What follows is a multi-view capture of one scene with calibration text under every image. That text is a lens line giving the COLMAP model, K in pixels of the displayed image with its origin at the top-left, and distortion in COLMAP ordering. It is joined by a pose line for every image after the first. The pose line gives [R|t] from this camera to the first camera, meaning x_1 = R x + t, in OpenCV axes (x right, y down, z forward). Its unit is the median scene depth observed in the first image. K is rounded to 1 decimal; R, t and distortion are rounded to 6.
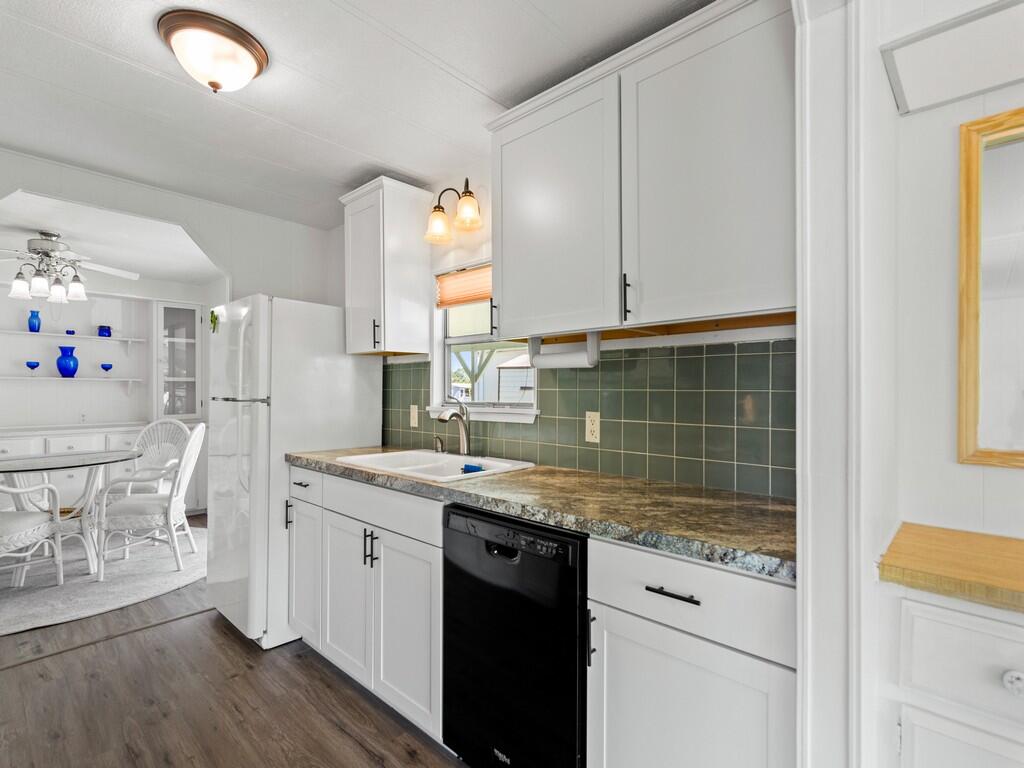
lens RADIAL K [[496.7, 0, 517.9], [0, 496.7, 388.4], [0, 0, 1]] dist [-0.000609, 0.001137]
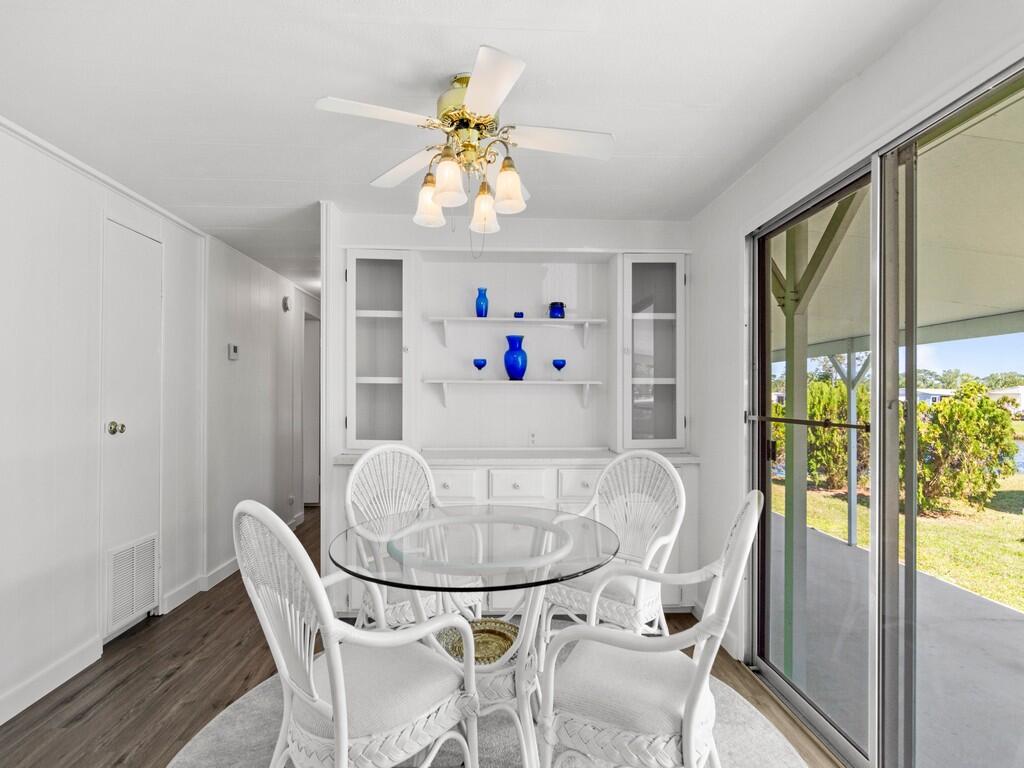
lens RADIAL K [[506.0, 0, 511.1], [0, 506.0, 393.2], [0, 0, 1]] dist [-0.001635, -0.000286]
pose [[0.704438, -0.001425, -0.709764, -0.567996], [-0.001273, 0.999994, -0.003271, -0.002048], [0.709764, 0.003207, 0.704432, 0.690958]]
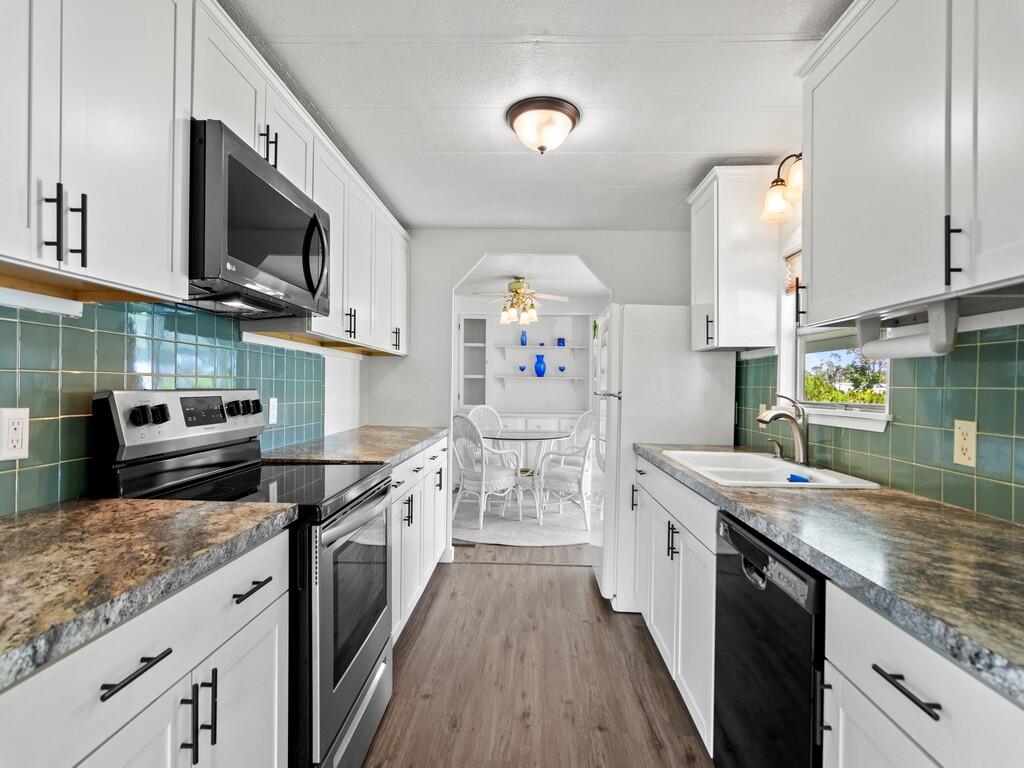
lens RADIAL K [[498.7, 0, 513.3], [0, 498.7, 386.0], [0, 0, 1]] dist [-0.000275, 0.001181]
pose [[0.645475, 0.006937, -0.763750, 0.161928], [-0.008296, 0.999963, 0.002071, 0.001994], [0.763736, 0.004999, 0.645509, 0.051676]]
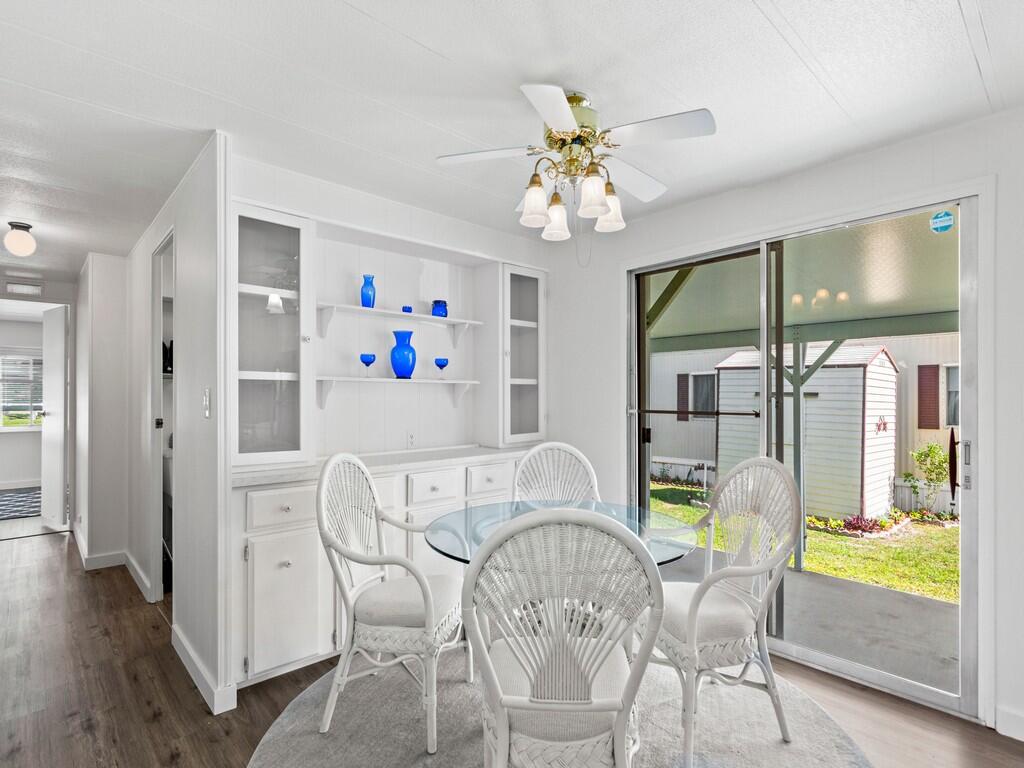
lens RADIAL K [[527.9, 0, 517.4], [0, 527.9, 393.8], [0, 0, 1]] dist [-0.007221, -0.000634]
pose [[0.996550, -0.001782, -0.082981, -0.973623], [0.001660, 0.999997, -0.001541, -0.000796], [0.082983, 0.001398, 0.996550, 0.447666]]
